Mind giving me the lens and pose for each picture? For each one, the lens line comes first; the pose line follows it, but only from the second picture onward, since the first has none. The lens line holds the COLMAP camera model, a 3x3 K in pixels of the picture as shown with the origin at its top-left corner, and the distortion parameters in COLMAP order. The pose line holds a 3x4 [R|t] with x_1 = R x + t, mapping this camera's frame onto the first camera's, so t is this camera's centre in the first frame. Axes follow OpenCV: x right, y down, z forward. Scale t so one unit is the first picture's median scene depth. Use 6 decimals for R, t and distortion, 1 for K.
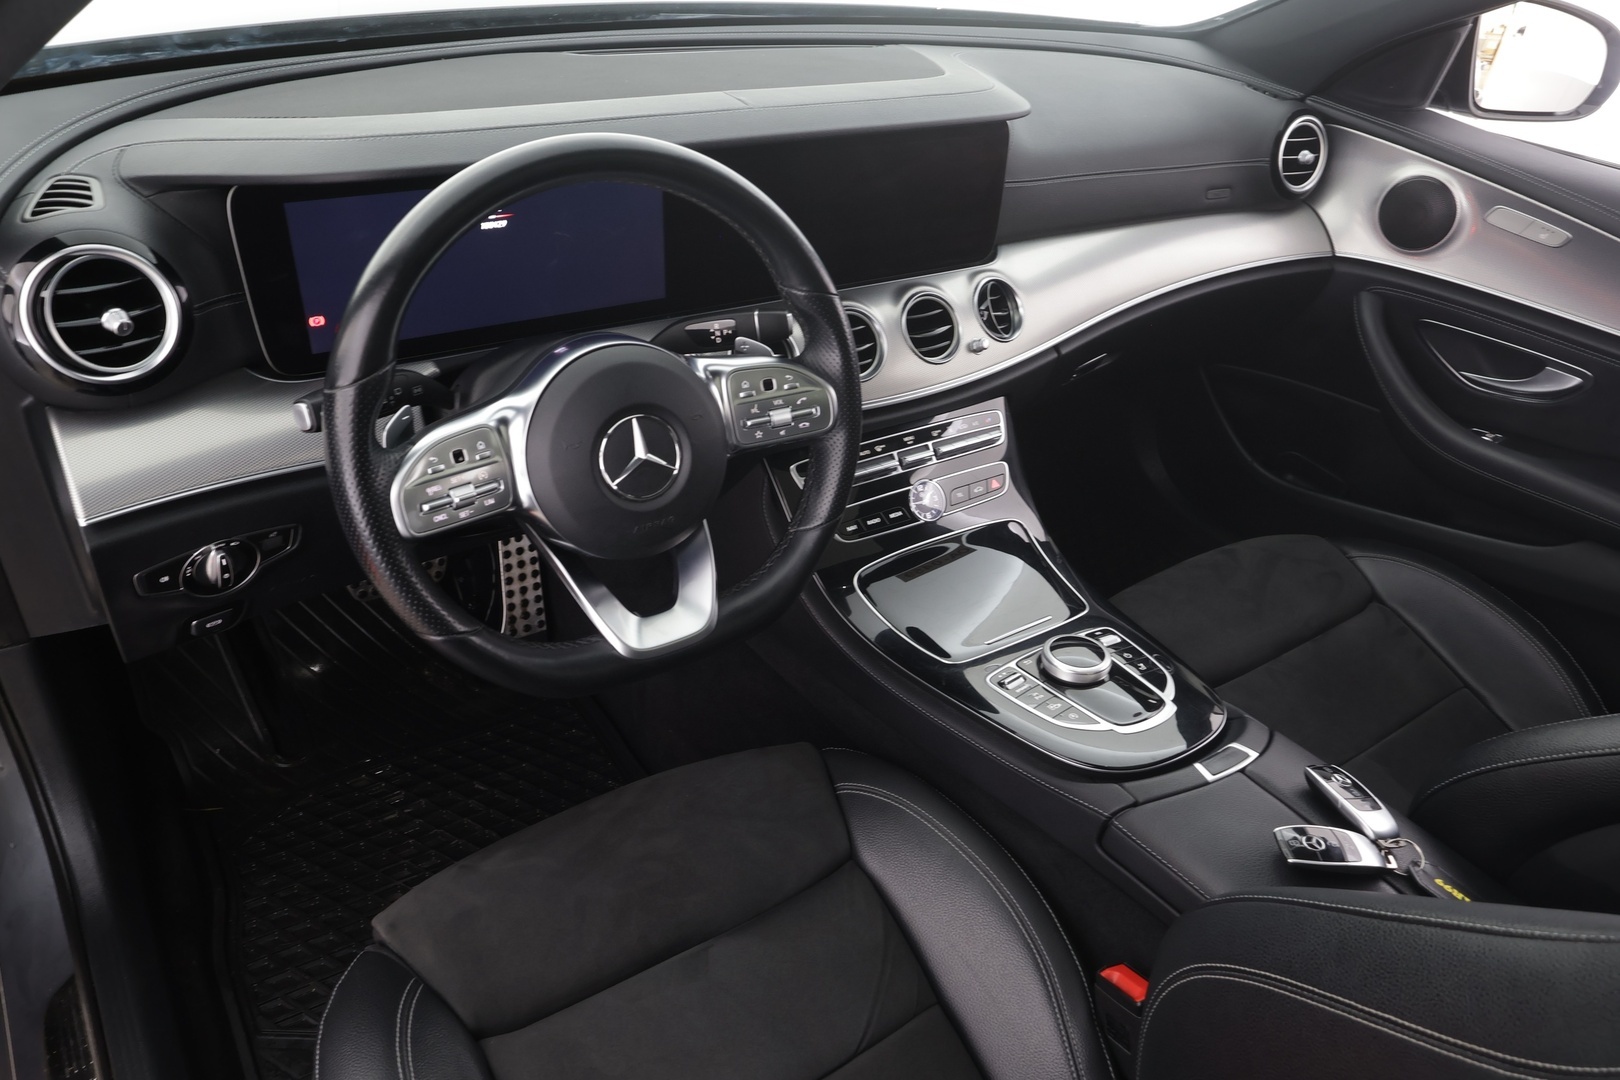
lens RADIAL K [[1142.4, 0, 810.0], [0, 1142.4, 540.0], [0, 0, 1]] dist [0.002537, 0.000326]
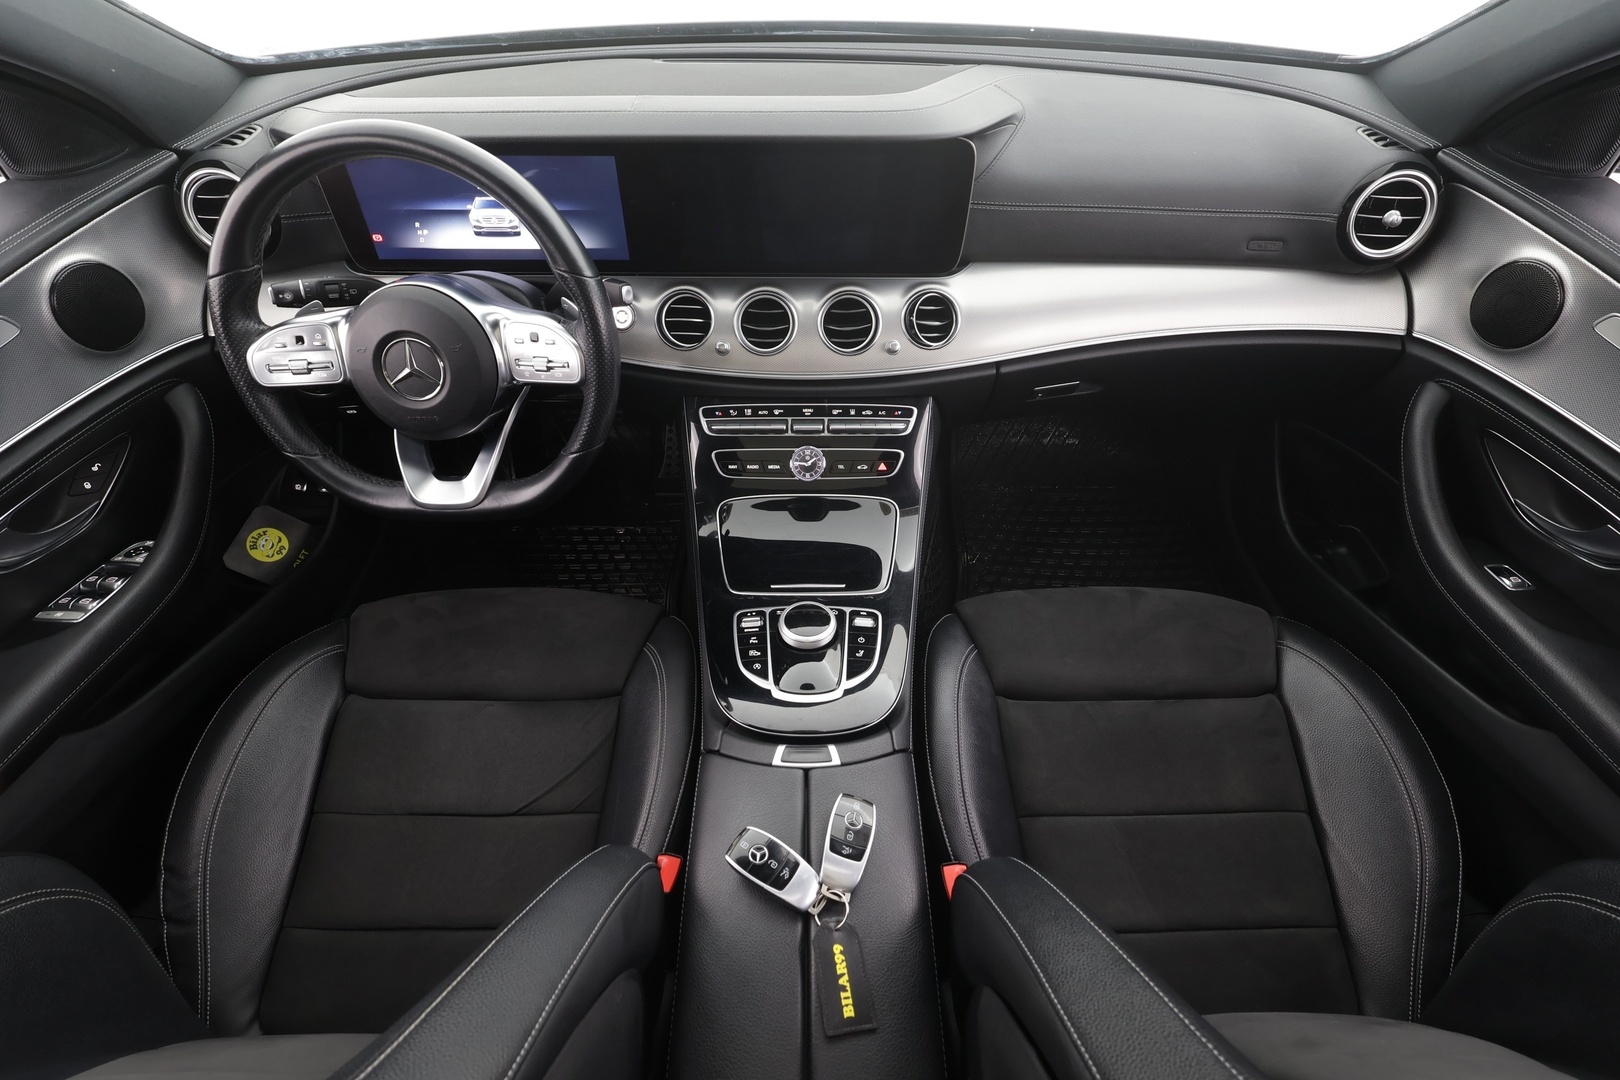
lens RADIAL K [[756.9, 0, 813.5], [0, 756.9, 536.9], [0, 0, 1]] dist [0.000373, 0.000851]
pose [[0.823896, 0.329027, -0.461450, 0.494493], [-0.252540, 0.942054, 0.220813, -0.137173], [0.507364, -0.065393, 0.859247, 0.285986]]
